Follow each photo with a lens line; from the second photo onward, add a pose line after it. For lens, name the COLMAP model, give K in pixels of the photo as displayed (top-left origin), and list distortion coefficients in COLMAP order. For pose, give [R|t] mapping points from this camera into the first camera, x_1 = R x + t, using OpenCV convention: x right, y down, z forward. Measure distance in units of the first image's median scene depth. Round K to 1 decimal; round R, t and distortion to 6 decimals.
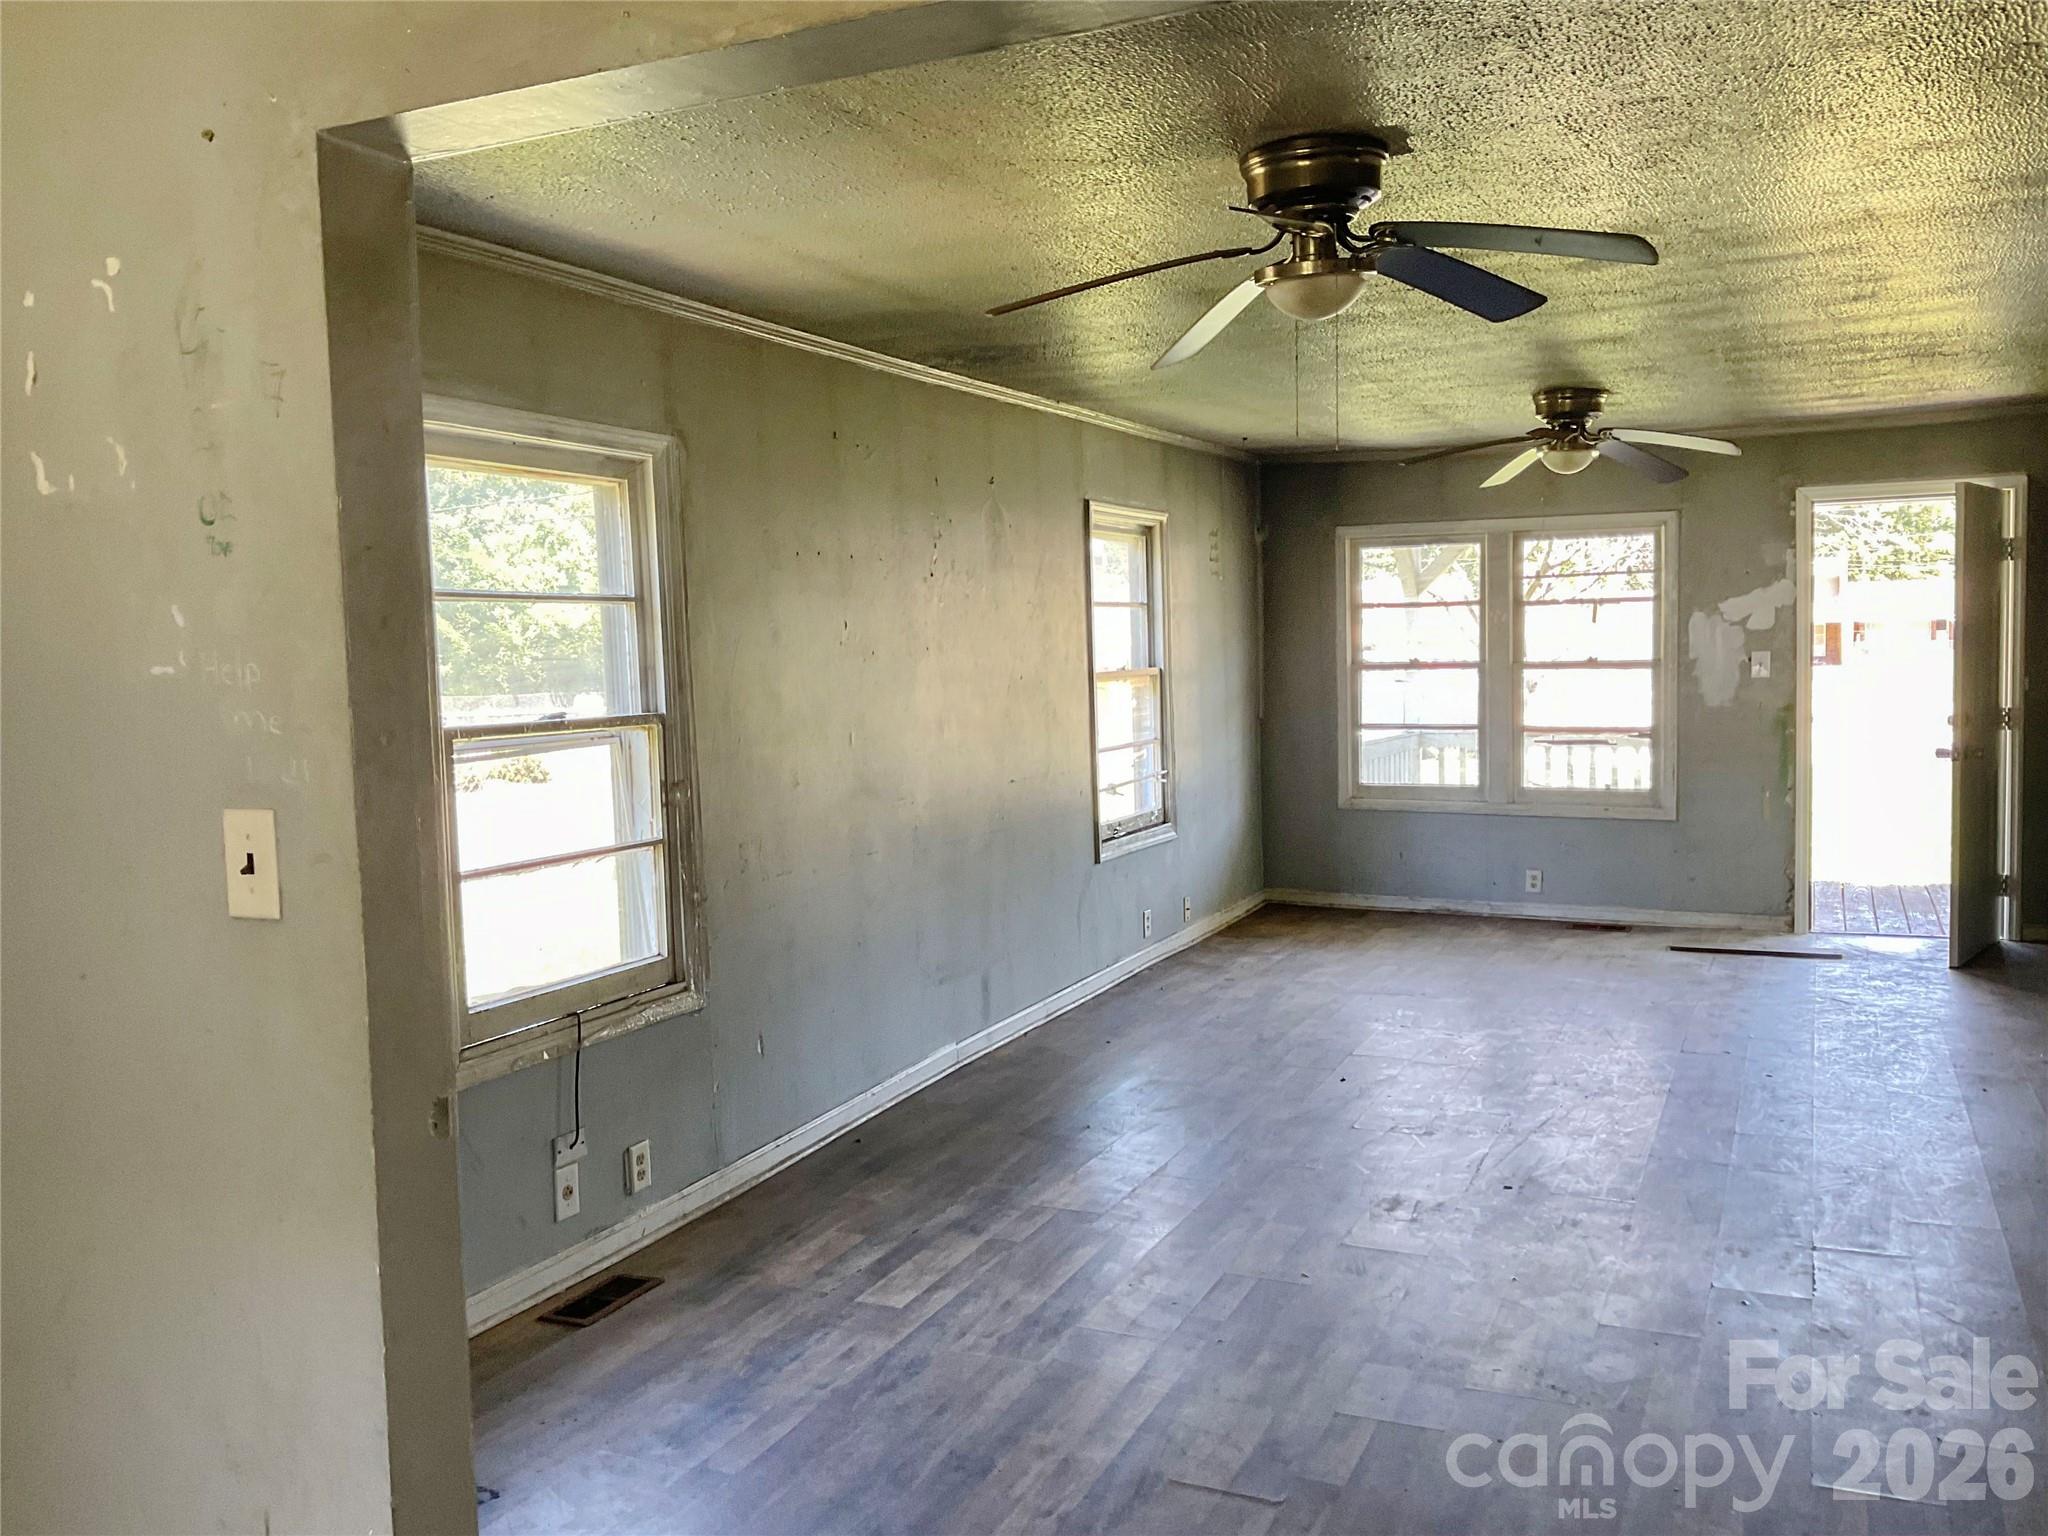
lens RADIAL K [[1687.8, 0, 1020.0], [0, 1687.8, 765.5], [0, 0, 1]] dist [0.109588, -0.216234]
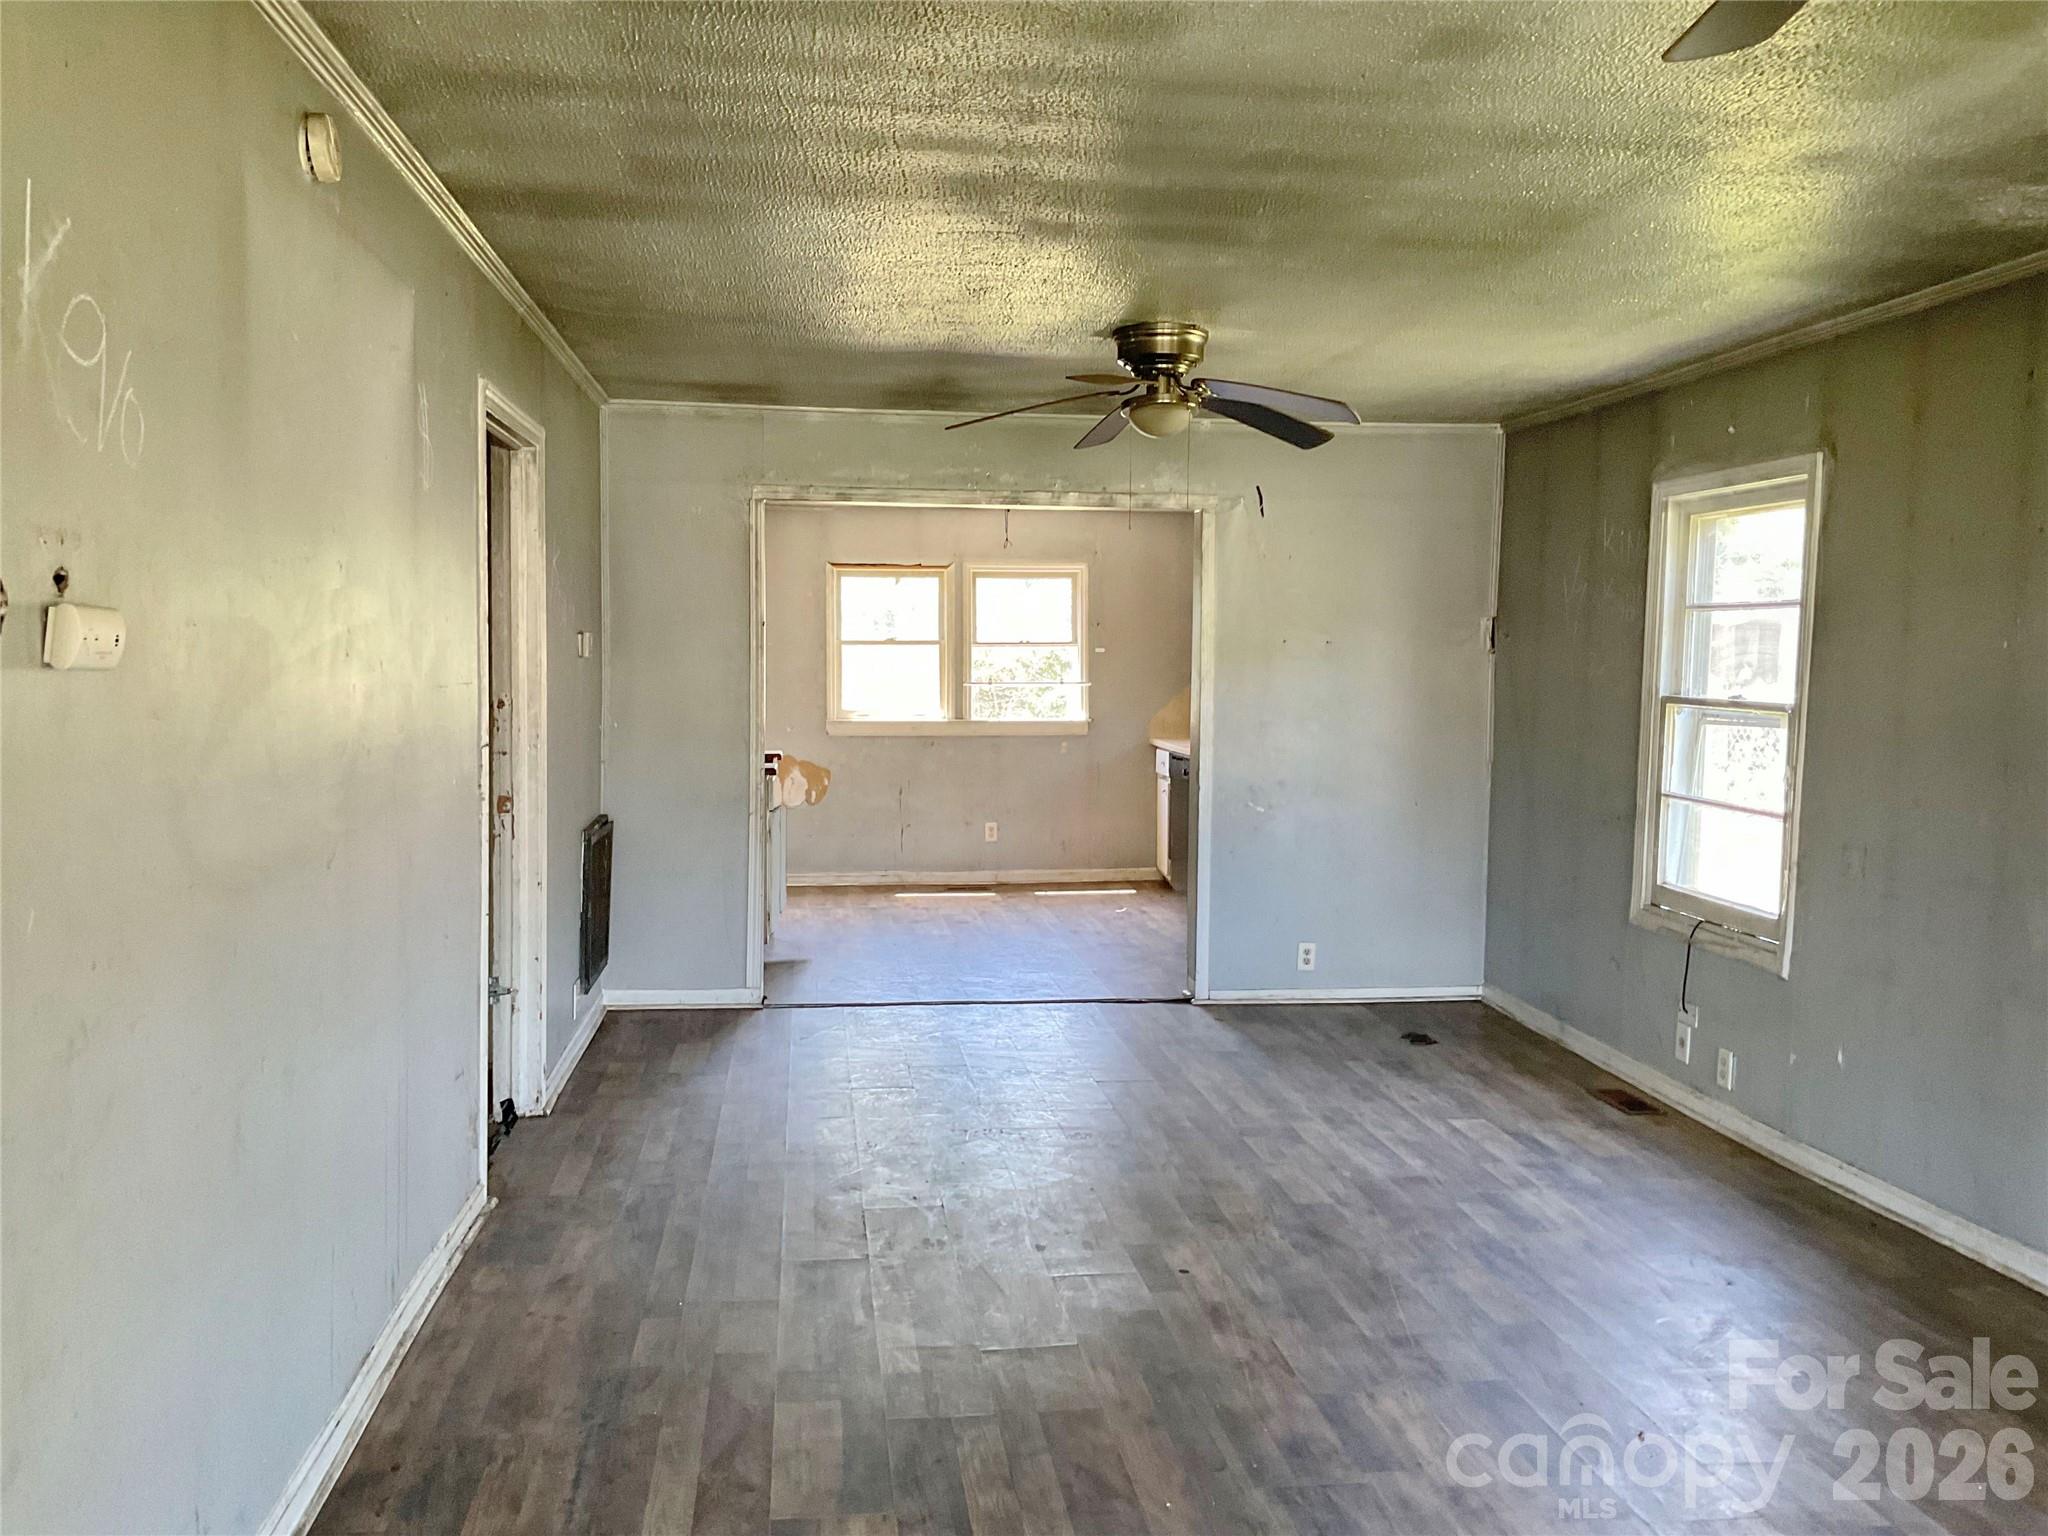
lens RADIAL K [[1687.8, 0, 1020.0], [0, 1687.8, 765.5], [0, 0, 1]] dist [0.109588, -0.216234]
pose [[-0.847011, 0.054290, -0.528796, 0.478480], [-0.026387, 0.989250, 0.143831, -0.081504], [0.530920, 0.135780, -0.836474, 0.977834]]
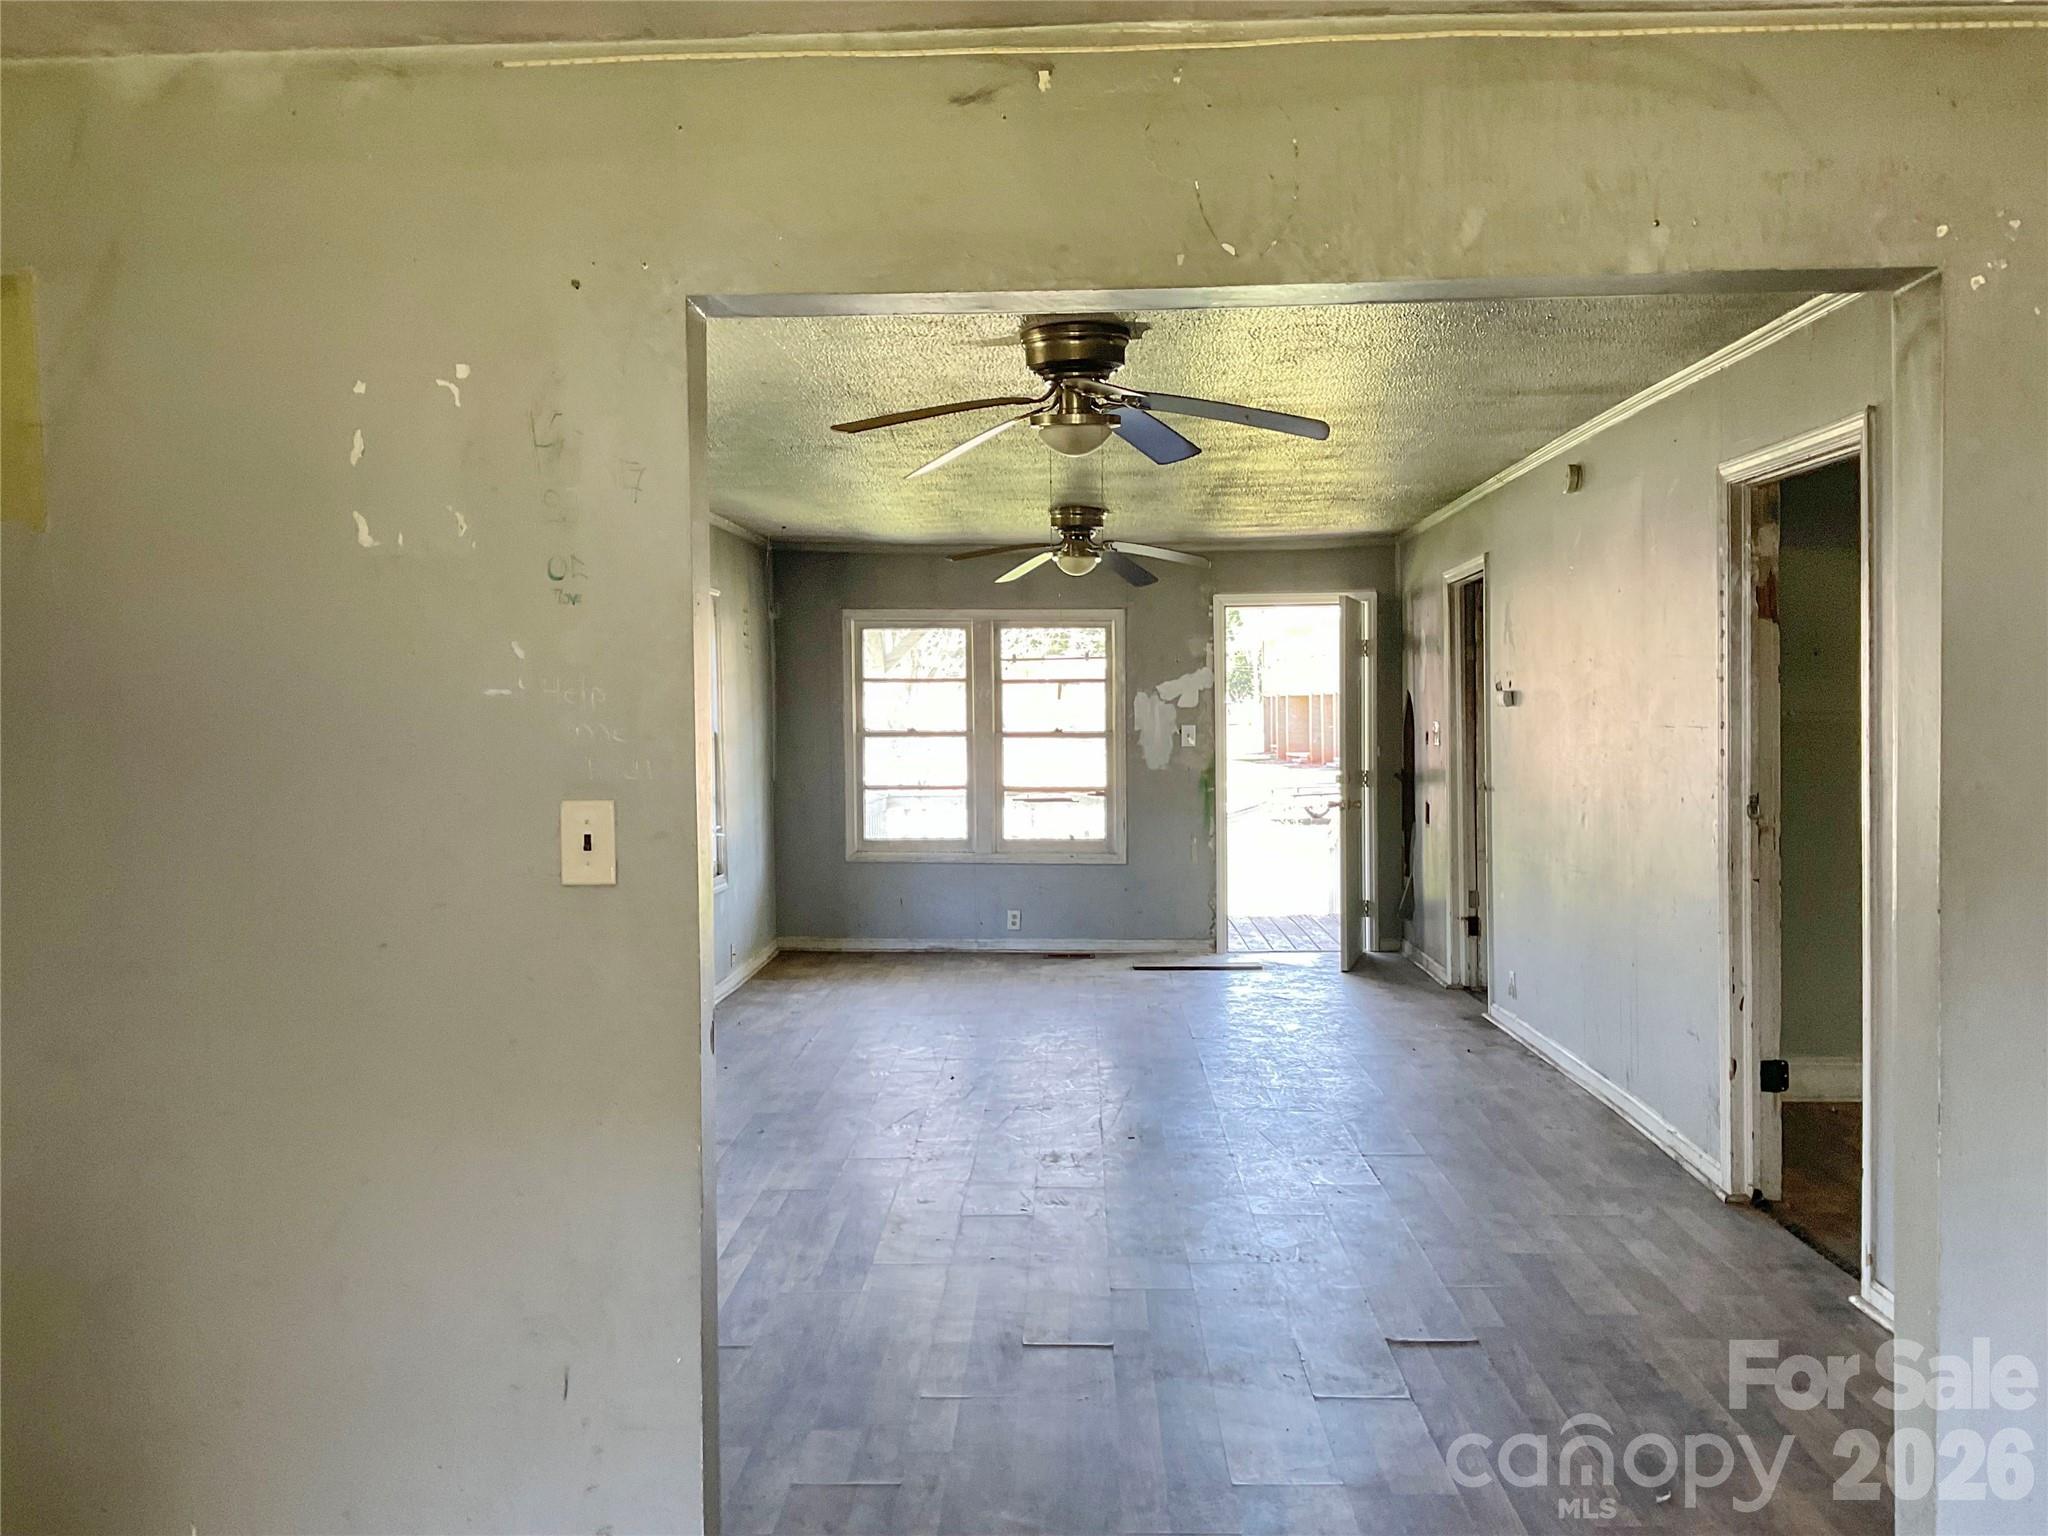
lens RADIAL K [[1687.8, 0, 1020.0], [0, 1687.8, 765.5], [0, 0, 1]] dist [0.109588, -0.216234]
pose [[0.920757, 0.003485, 0.390120, -0.164962], [0.014919, 0.998914, -0.044136, 0.015476], [-0.389851, 0.046459, 0.919705, -0.078862]]
